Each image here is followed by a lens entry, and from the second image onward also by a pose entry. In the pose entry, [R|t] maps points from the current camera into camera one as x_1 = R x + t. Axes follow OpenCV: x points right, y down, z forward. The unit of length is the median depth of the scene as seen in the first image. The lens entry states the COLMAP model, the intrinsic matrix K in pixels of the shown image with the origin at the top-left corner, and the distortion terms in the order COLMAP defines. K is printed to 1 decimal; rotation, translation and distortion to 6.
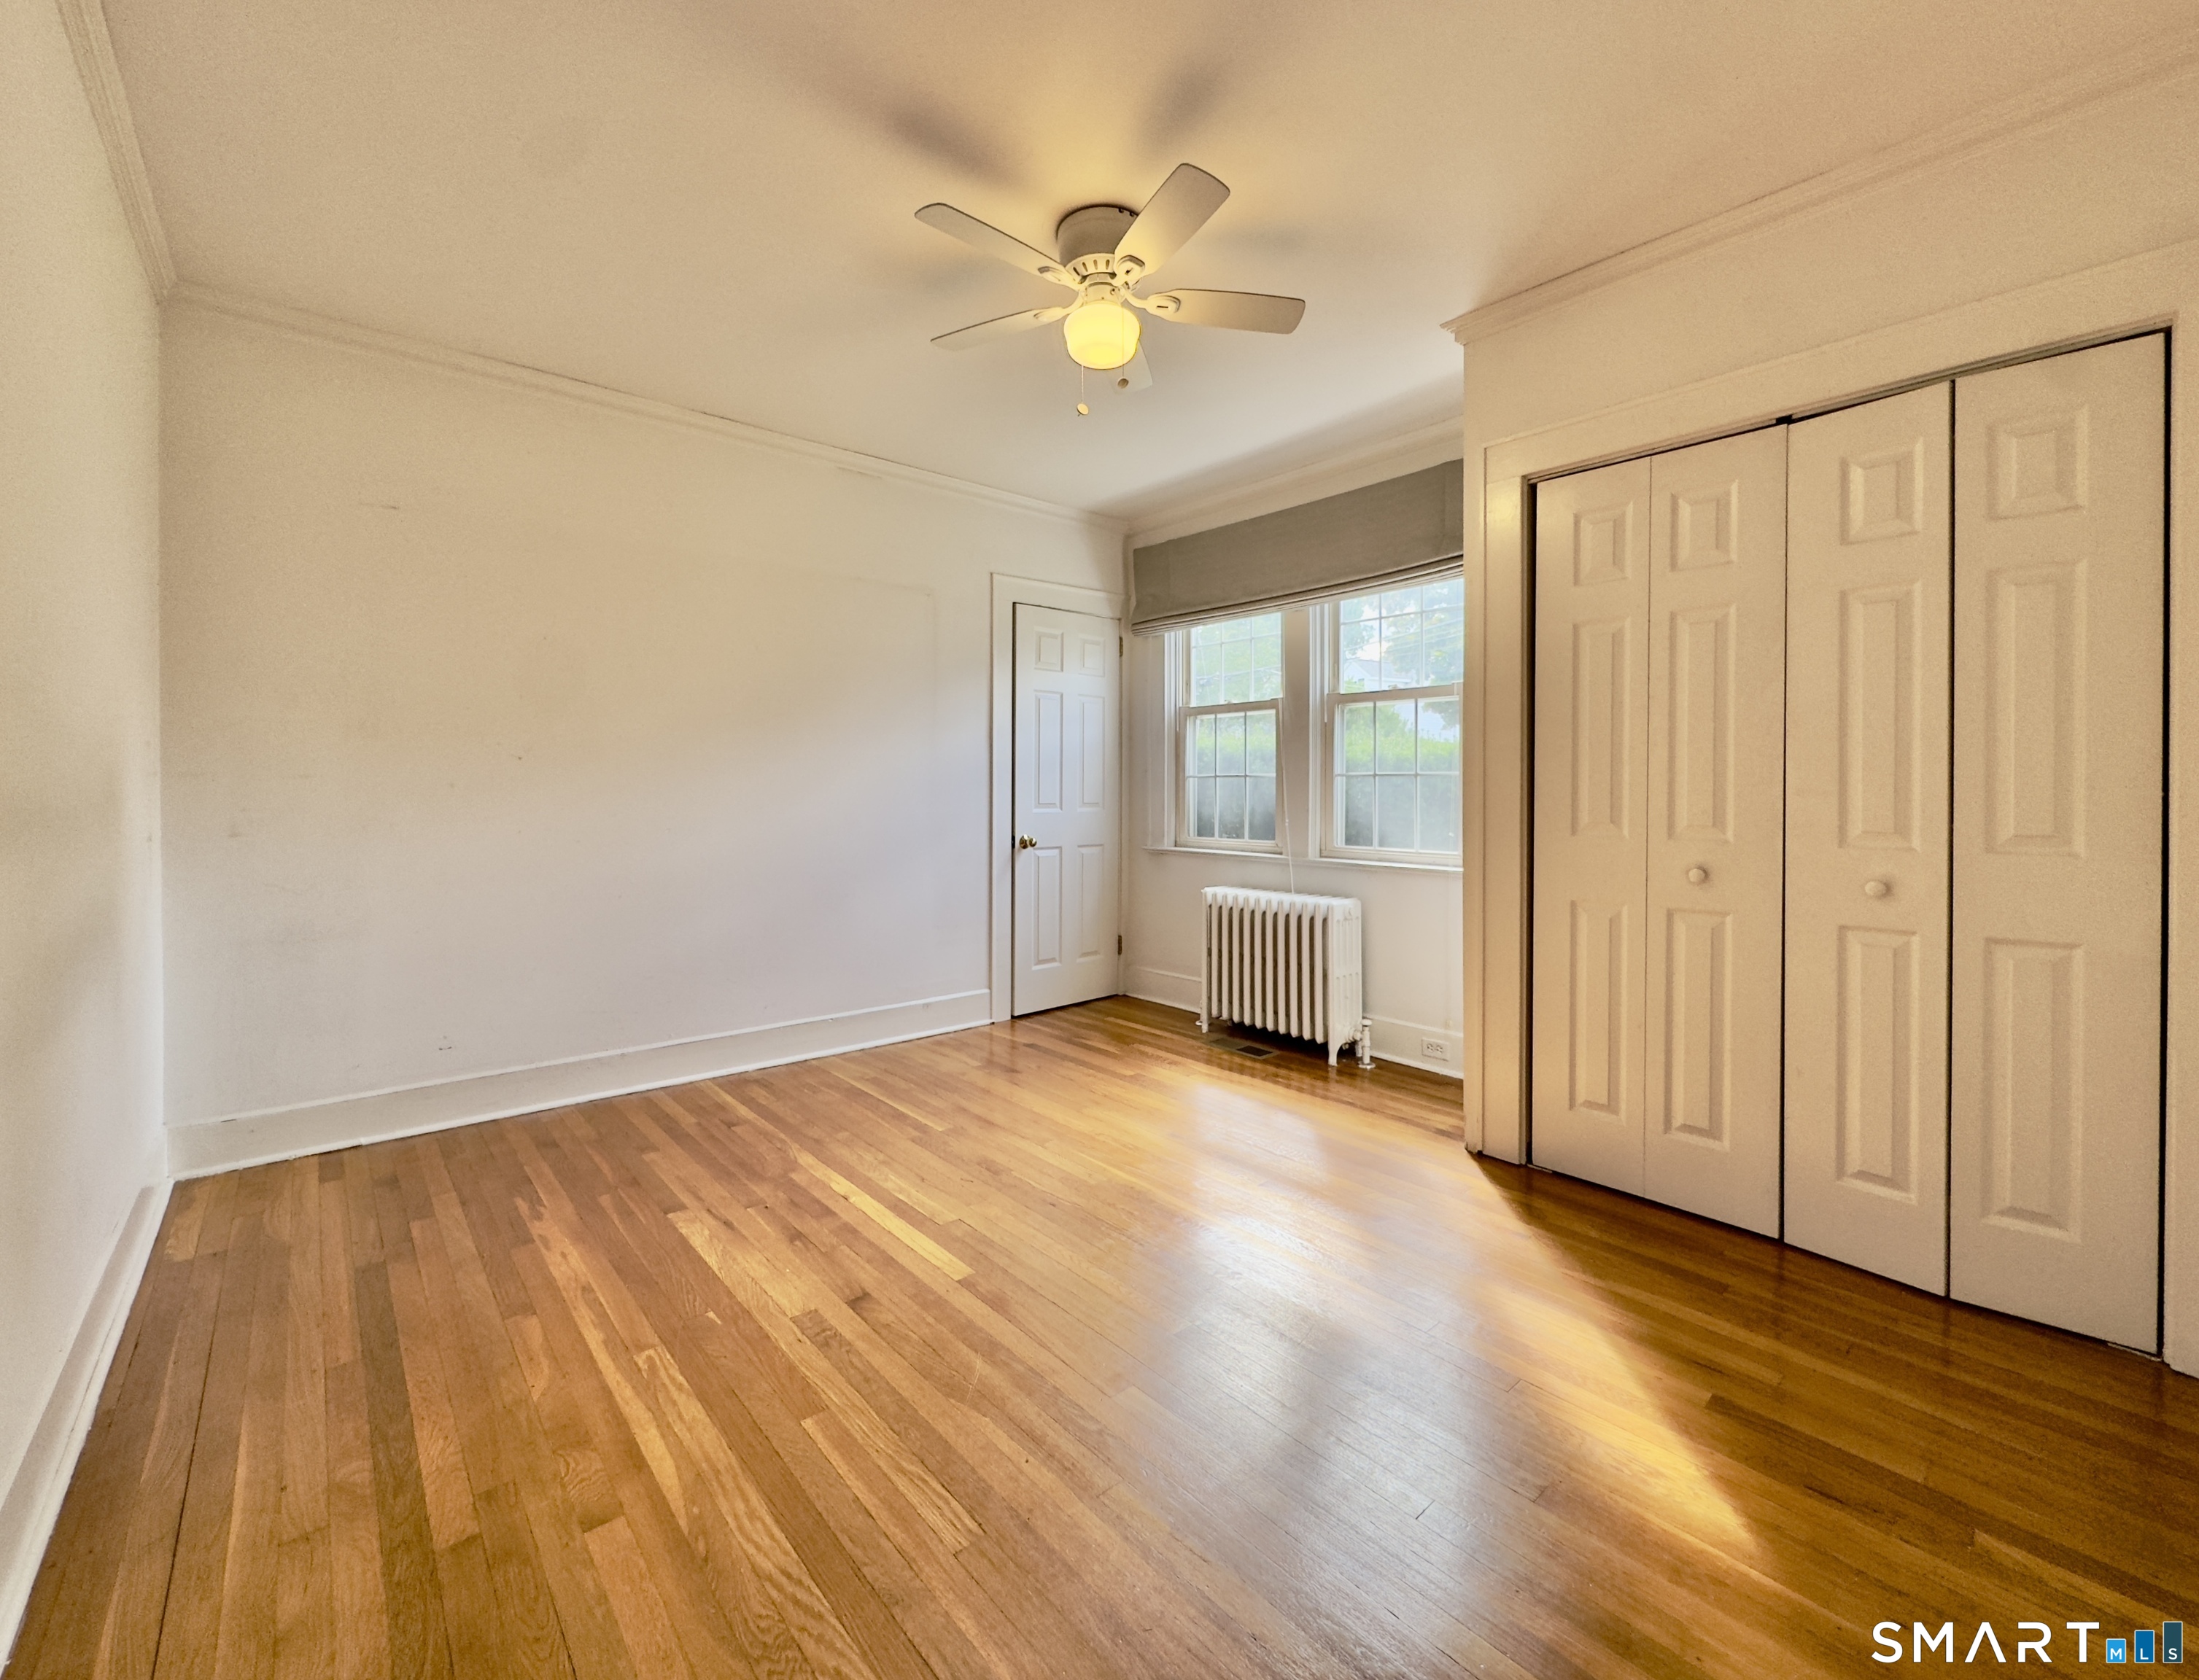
lens RADIAL K [[930.1, 0, 1098.5], [0, 930.1, 788.7], [0, 0, 1]] dist [0.001130, -0.000176]
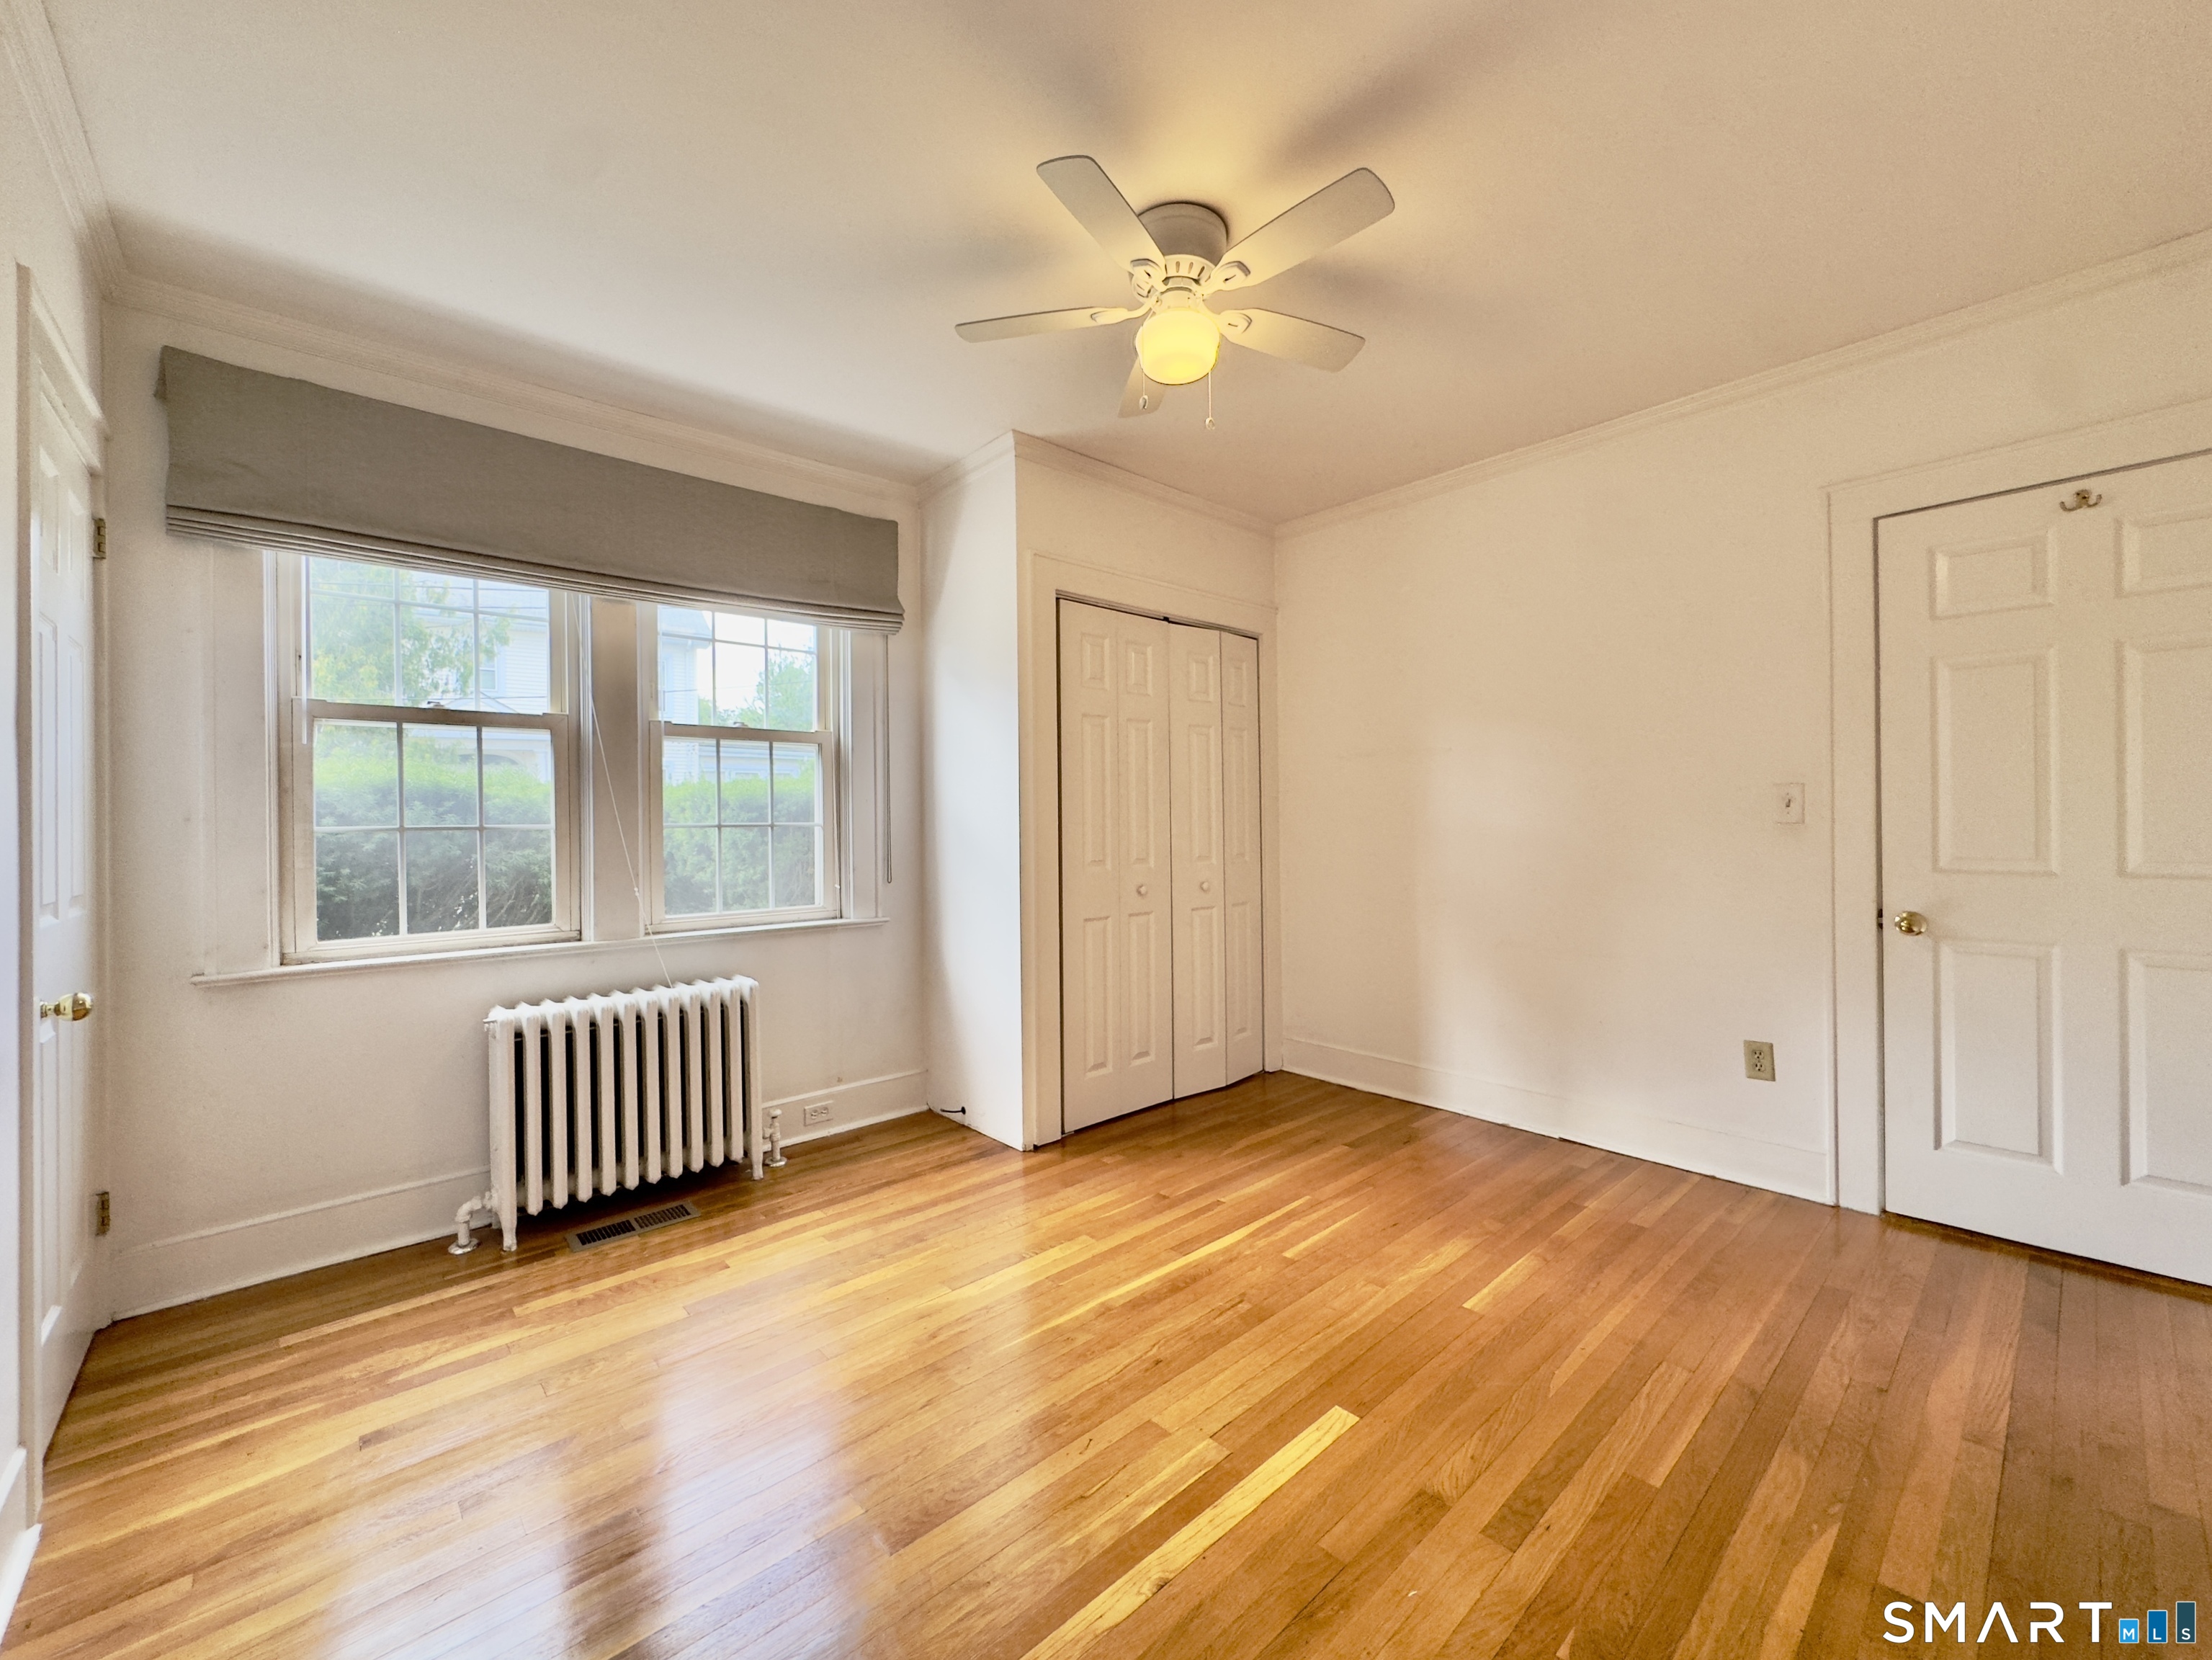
lens RADIAL K [[898.4, 0, 1106.3], [0, 898.4, 815.5], [0, 0, 1]] dist [-0.007198, -0.000284]
pose [[-0.030757, 0.007483, 0.999499, -0.861711], [0.014551, 0.999869, -0.007038, -0.023266], [-0.999421, 0.014327, -0.030861, 1.103783]]
